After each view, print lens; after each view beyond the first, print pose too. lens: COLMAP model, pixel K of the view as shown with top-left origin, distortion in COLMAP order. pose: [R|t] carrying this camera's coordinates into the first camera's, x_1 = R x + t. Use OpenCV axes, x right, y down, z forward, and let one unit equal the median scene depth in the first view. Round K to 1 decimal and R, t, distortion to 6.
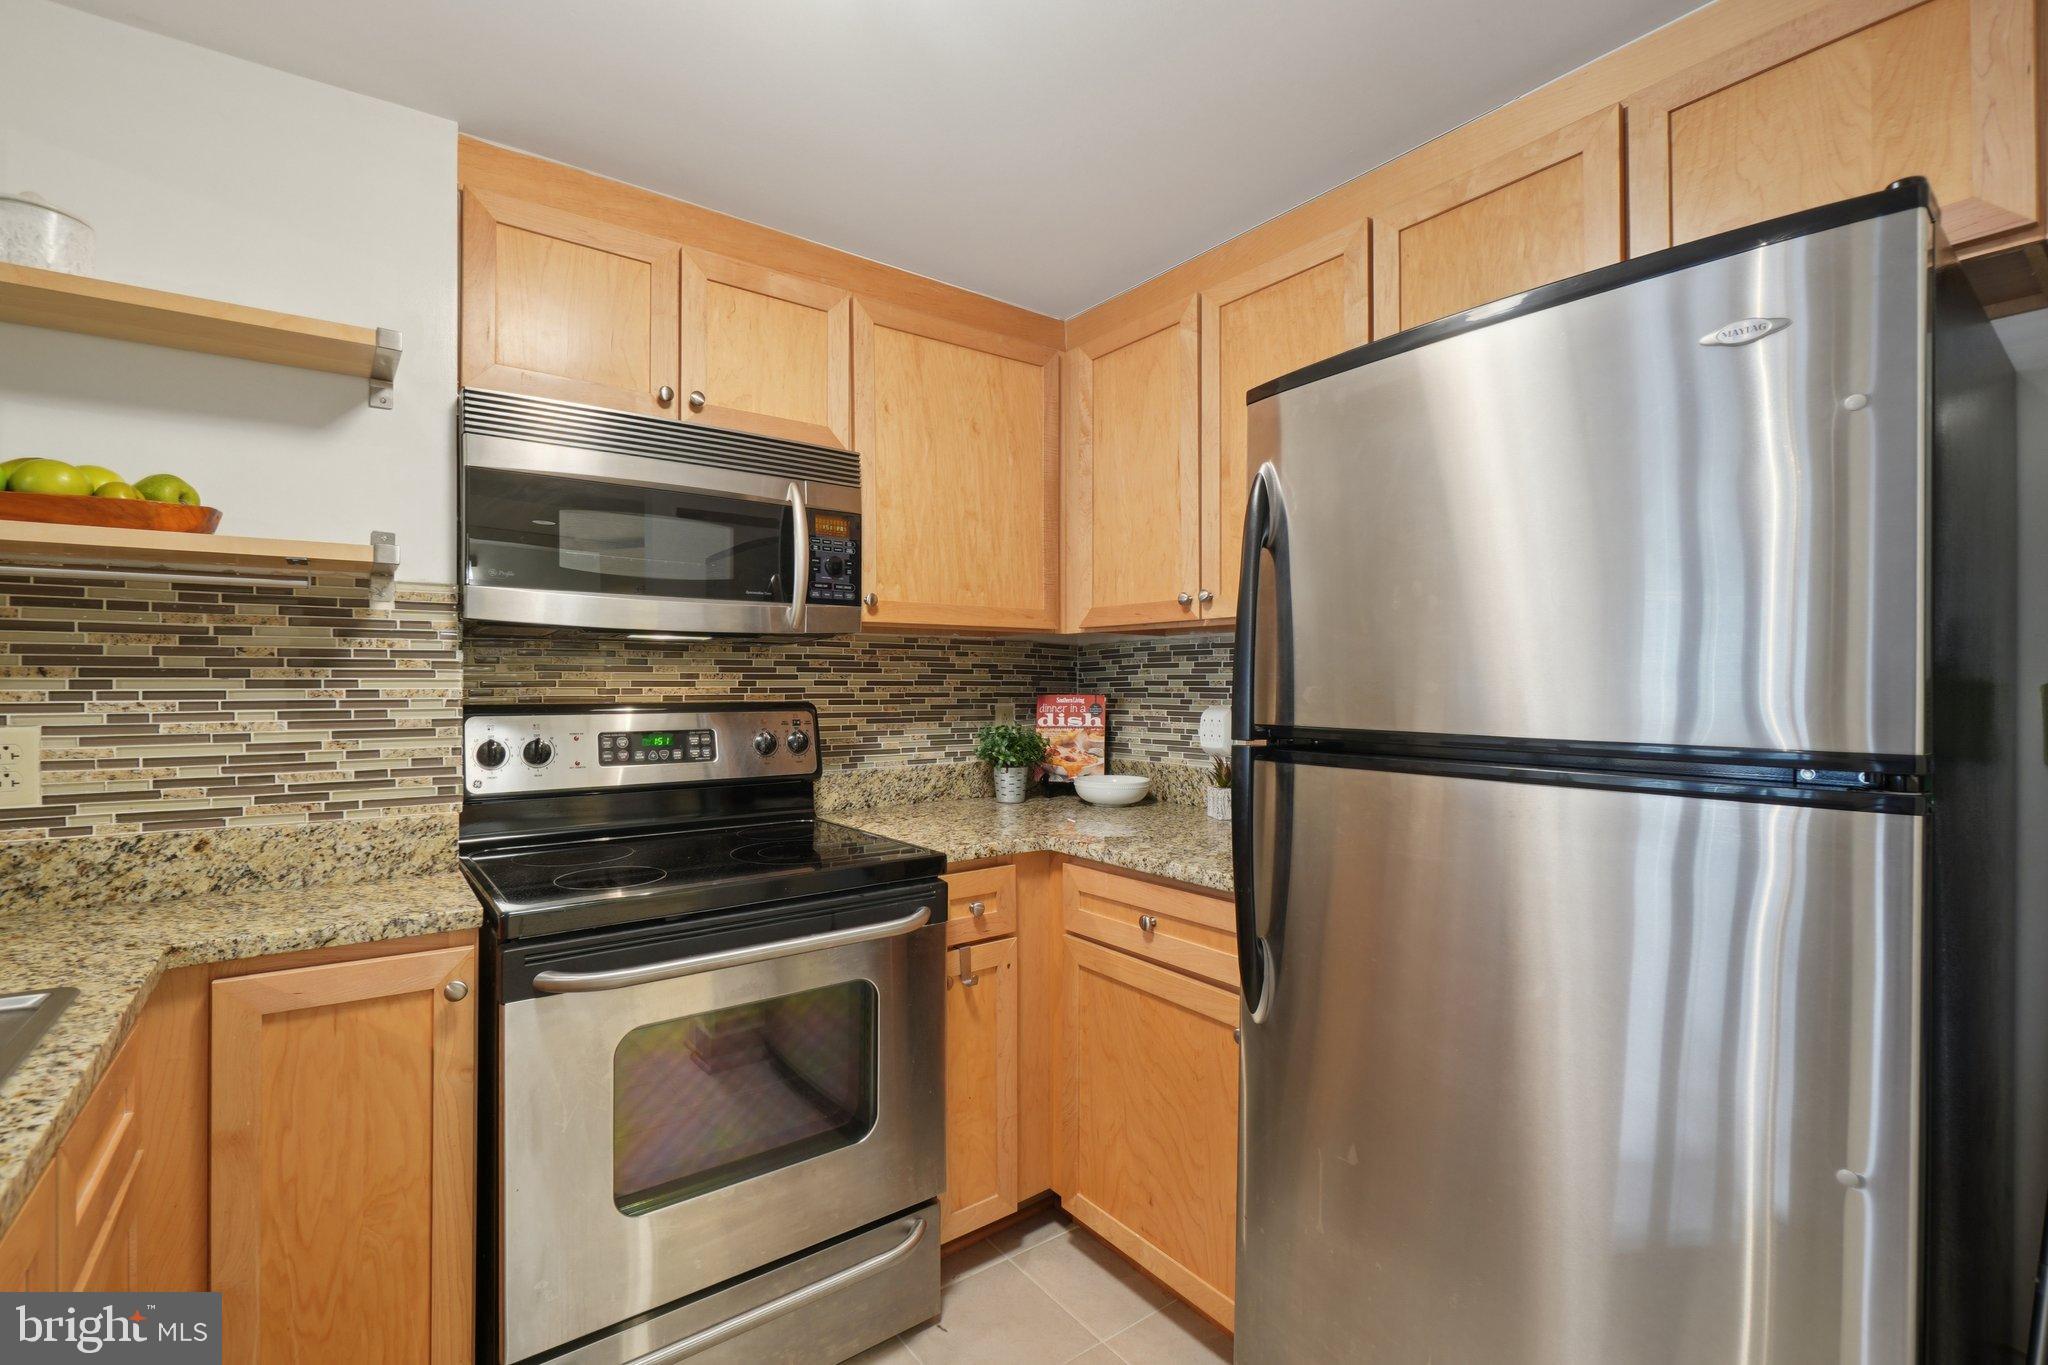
lens RADIAL K [[926.5, 0, 1002.2], [0, 926.5, 687.4], [0, 0, 1]] dist [-0.013648, 0.000440]
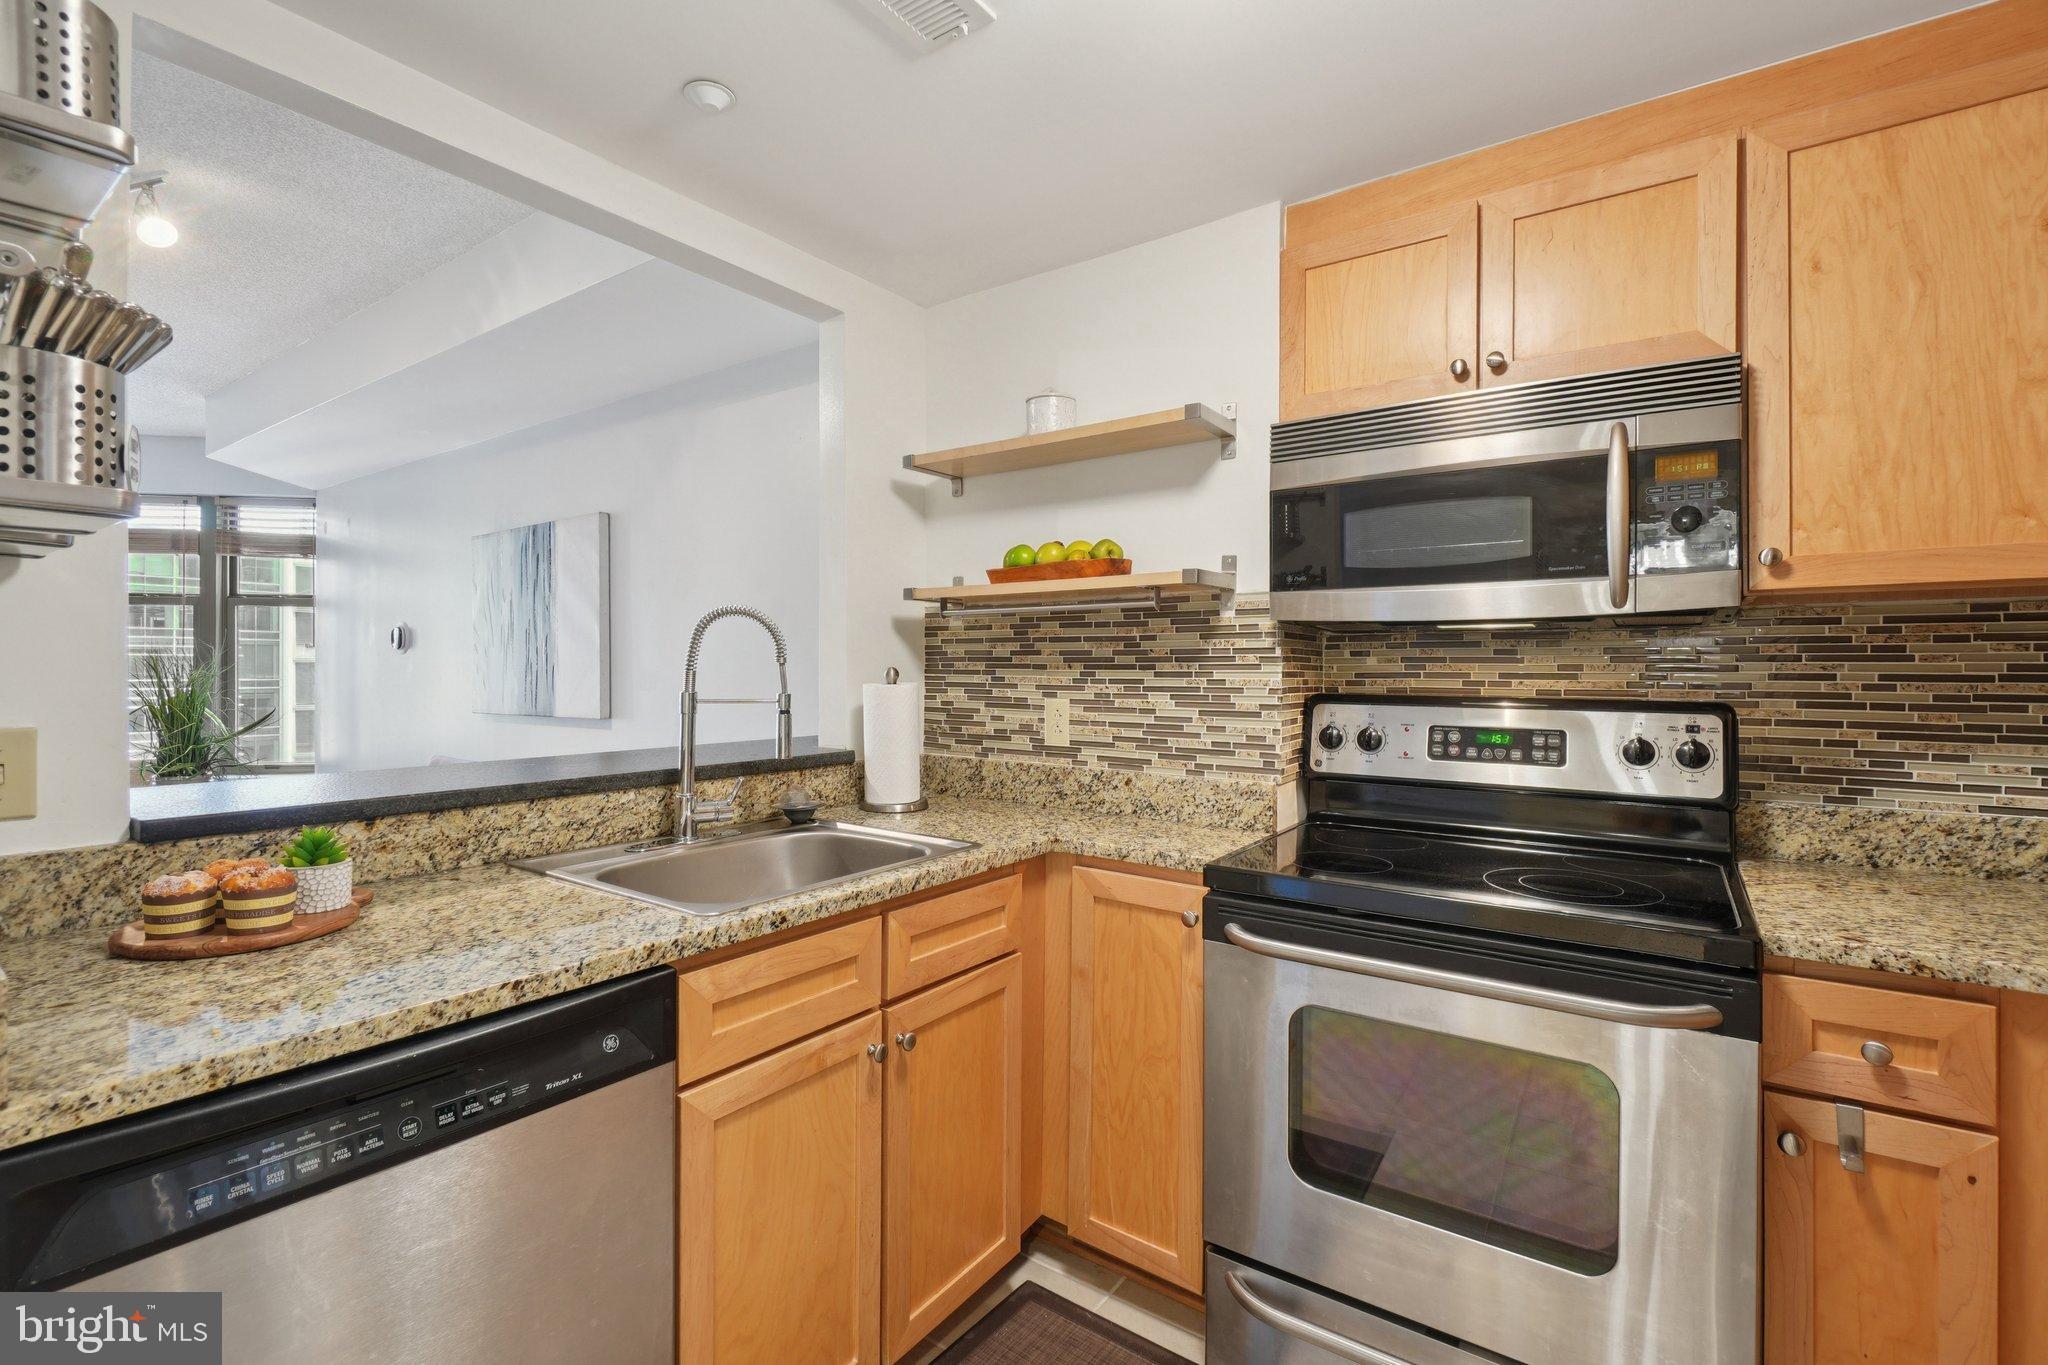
lens RADIAL K [[926.5, 0, 1019.4], [0, 926.5, 674.5], [0, 0, 1]] dist [-0.013648, 0.000440]
pose [[0.281890, 0.002543, -0.959443, 0.458515], [-0.010302, 0.999947, -0.000376, -0.000600], [0.959391, 0.009990, 0.281901, 0.348376]]
